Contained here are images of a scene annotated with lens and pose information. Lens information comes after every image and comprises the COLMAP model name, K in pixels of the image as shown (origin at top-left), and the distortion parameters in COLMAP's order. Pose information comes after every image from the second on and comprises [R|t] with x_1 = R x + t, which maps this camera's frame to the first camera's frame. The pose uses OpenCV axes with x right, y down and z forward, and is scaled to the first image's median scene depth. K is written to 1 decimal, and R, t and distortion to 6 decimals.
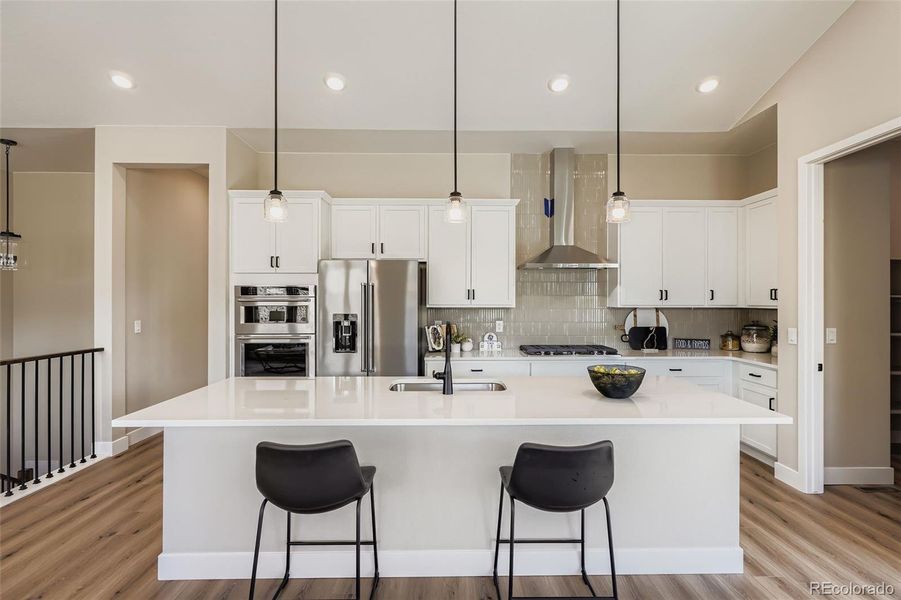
lens RADIAL K [[440.4, 0, 422.9], [0, 440.4, 297.3], [0, 0, 1]] dist [-0.004561, -0.000314]
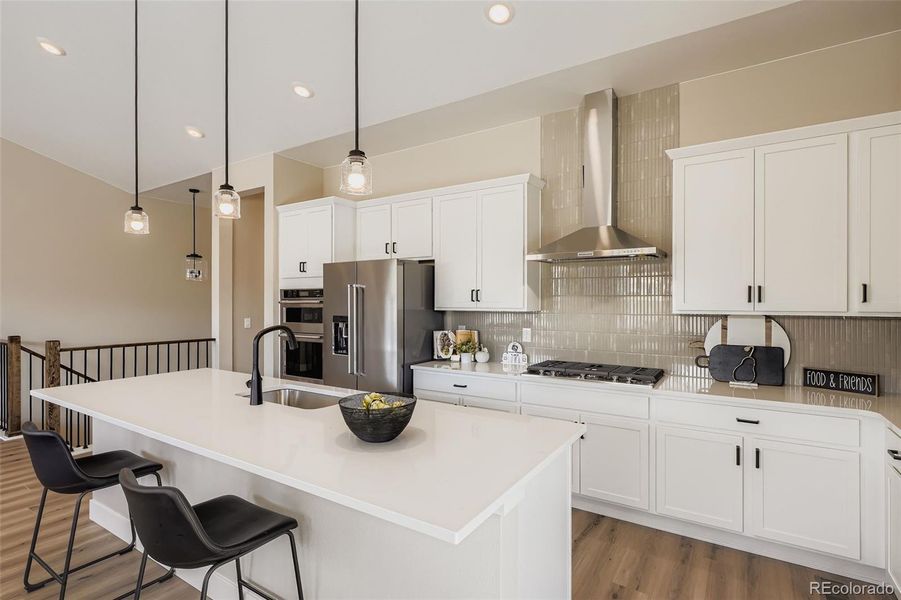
lens RADIAL K [[440.4, 0, 450.5], [0, 440.4, 300.5], [0, 0, 1]] dist [-0.004561, -0.000314]
pose [[0.832210, -0.001376, -0.554459, 0.521331], [0.001530, 0.999999, -0.000185, 0.003186], [0.554459, -0.000694, 0.832211, 0.263628]]
